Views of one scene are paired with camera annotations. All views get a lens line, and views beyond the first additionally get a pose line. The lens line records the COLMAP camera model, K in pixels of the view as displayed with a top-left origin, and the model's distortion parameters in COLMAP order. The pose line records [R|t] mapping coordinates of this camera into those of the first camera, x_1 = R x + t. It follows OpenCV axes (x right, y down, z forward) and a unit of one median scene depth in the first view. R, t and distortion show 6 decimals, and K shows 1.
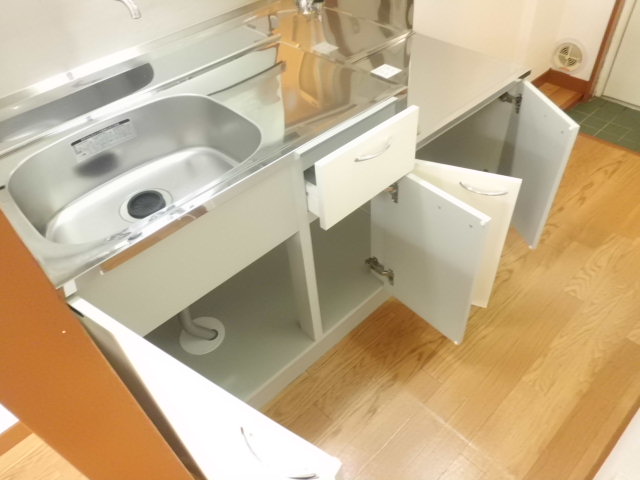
lens RADIAL K [[487.8, 0, 320.0], [0, 487.8, 240.0], [0, 0, 1]] dist [-0.007992, -0.006083]
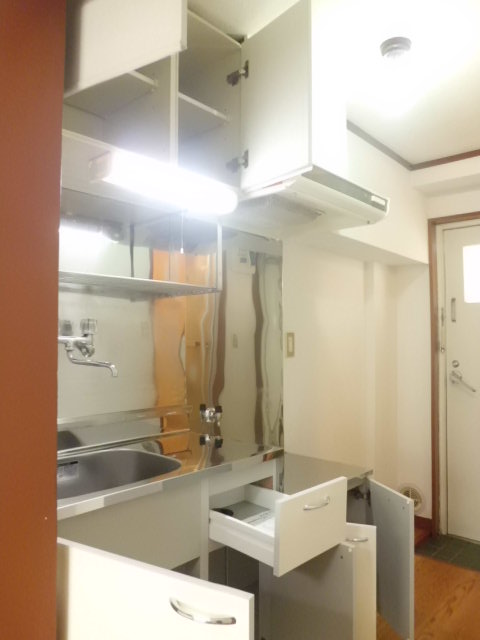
lens RADIAL K [[489.1, 0, 240.0], [0, 489.1, 320.0], [0, 0, 1]] dist [-0.054561, -0.007404]
pose [[0.994598, 0.074428, 0.072351, -0.039804], [0.002411, 0.680272, -0.732956, 0.240621], [-0.103771, 0.729171, 0.676418, -0.117236]]
